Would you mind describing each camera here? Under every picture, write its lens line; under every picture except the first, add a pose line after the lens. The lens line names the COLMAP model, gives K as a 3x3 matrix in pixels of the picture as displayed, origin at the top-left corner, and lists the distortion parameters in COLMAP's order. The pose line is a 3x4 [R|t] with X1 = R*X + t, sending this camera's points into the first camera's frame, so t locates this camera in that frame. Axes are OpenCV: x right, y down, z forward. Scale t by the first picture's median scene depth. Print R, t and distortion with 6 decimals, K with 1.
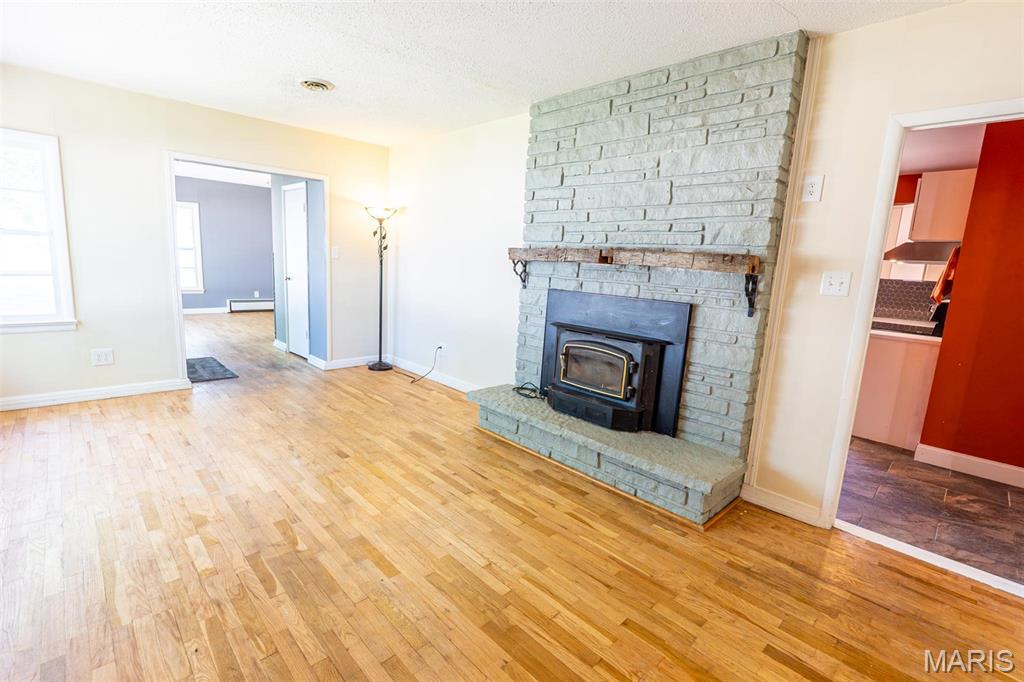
lens RADIAL K [[469.6, 0, 513.2], [0, 469.6, 339.7], [0, 0, 1]] dist [-0.007663, 0.000976]
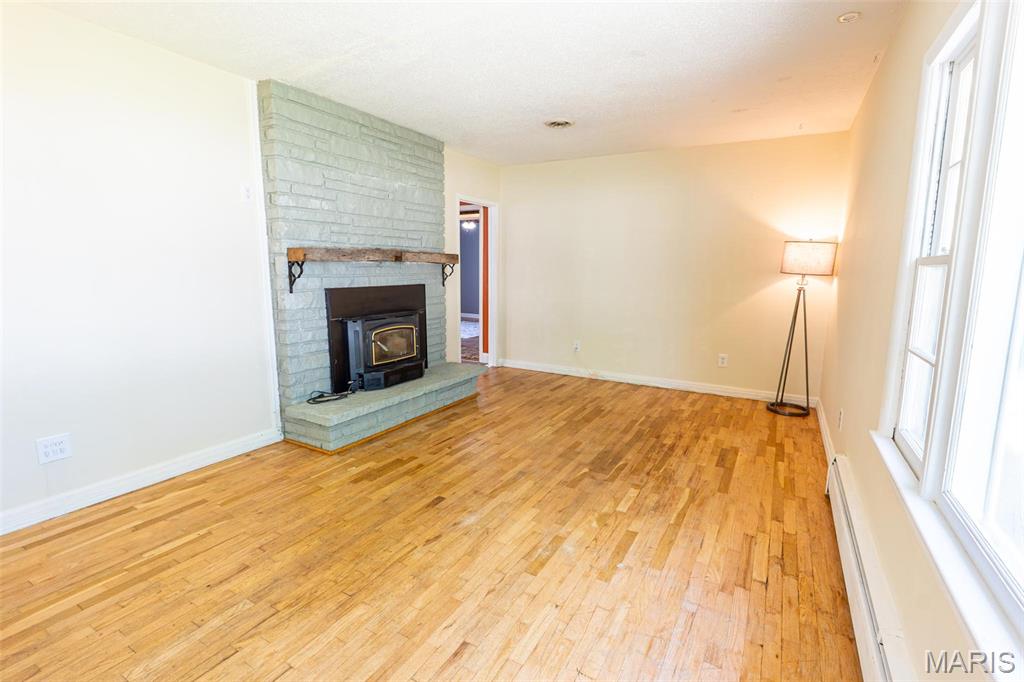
lens RADIAL K [[469.6, 0, 513.2], [0, 469.6, 339.7], [0, 0, 1]] dist [-0.007663, 0.000976]
pose [[-0.278346, -0.204273, 0.938507, -1.201569], [0.136812, 0.958727, 0.249251, -0.239890], [-0.950687, 0.197777, -0.238911, 1.067423]]
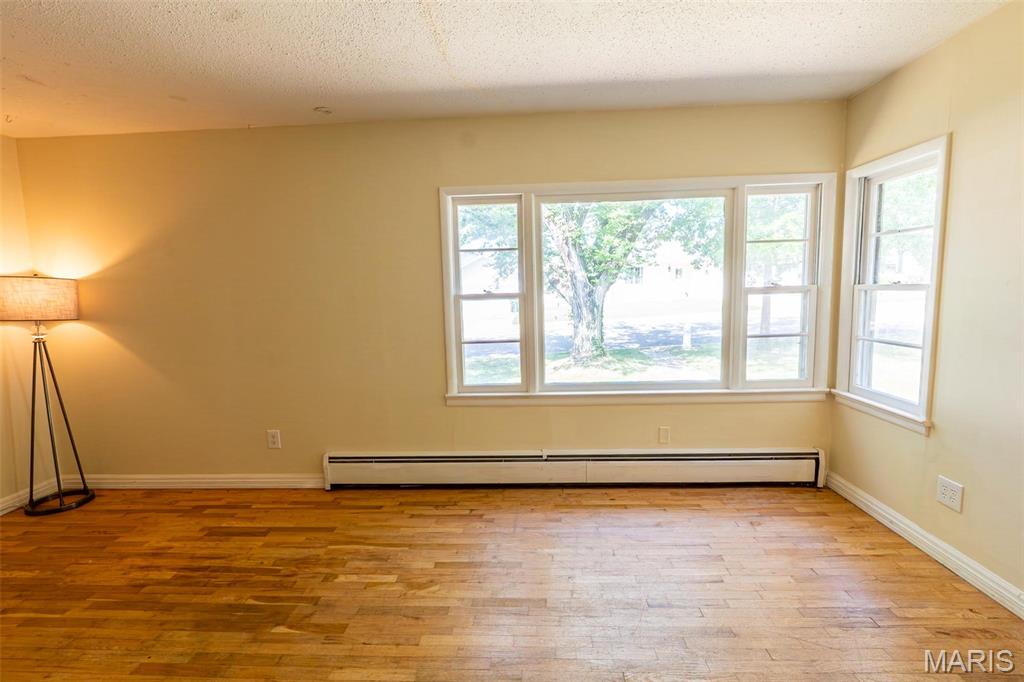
lens RADIAL K [[469.6, 0, 513.2], [0, 469.6, 339.7], [0, 0, 1]] dist [-0.007663, 0.000976]
pose [[-0.728148, 0.041540, -0.684160, -0.129912], [-0.126917, 0.972729, 0.194139, -0.253433], [0.673567, 0.228193, -0.703019, 1.321520]]
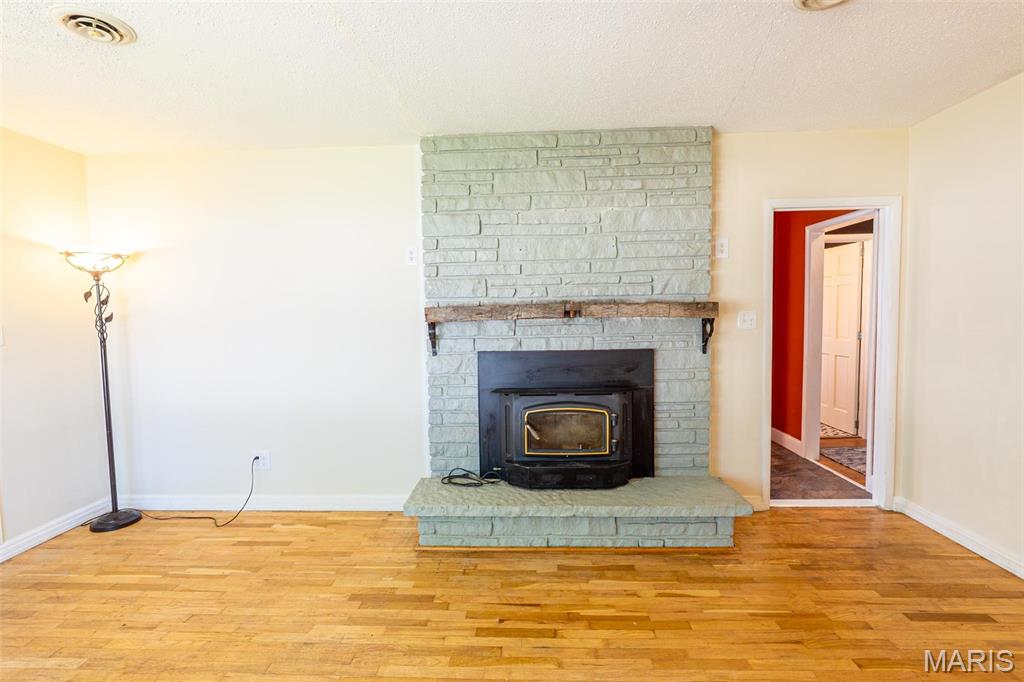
lens RADIAL K [[469.6, 0, 513.2], [0, 469.6, 339.7], [0, 0, 1]] dist [-0.007663, 0.000976]
pose [[0.721651, -0.107621, 0.683840, -0.553664], [0.171837, 0.984773, -0.026358, -0.116755], [-0.670590, 0.136530, 0.729156, 0.400563]]
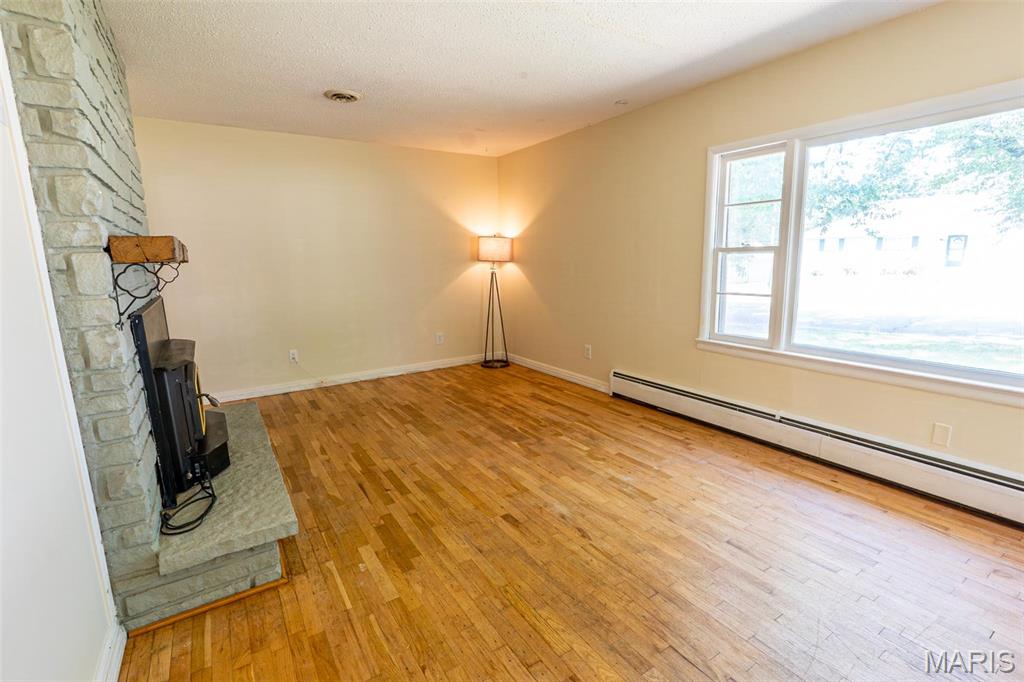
lens RADIAL K [[469.6, 0, 513.2], [0, 469.6, 339.7], [0, 0, 1]] dist [-0.007663, 0.000976]
pose [[-0.981335, -0.067212, 0.180176, -0.513893], [-0.000894, 0.938518, 0.345229, -0.315202], [-0.192302, 0.338624, -0.921061, 1.697742]]
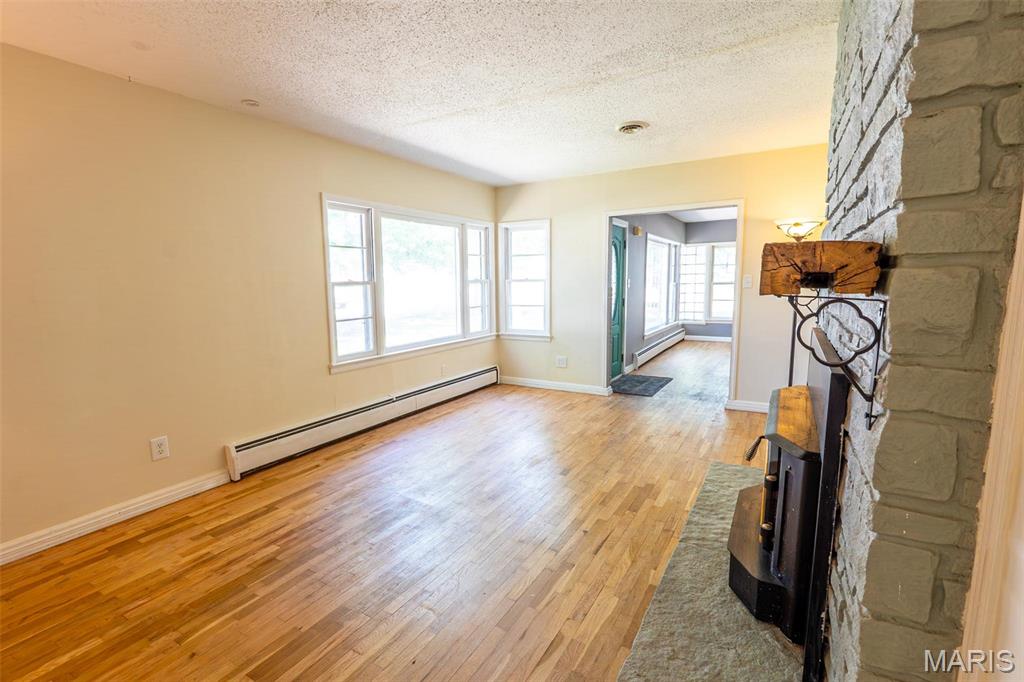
lens RADIAL K [[469.6, 0, 513.2], [0, 469.6, 339.7], [0, 0, 1]] dist [-0.007663, 0.000976]
pose [[0.269903, 0.066107, -0.960616, 0.644169], [-0.134162, 0.990491, 0.030468, -0.073669], [0.953495, 0.120654, 0.276205, 0.585354]]
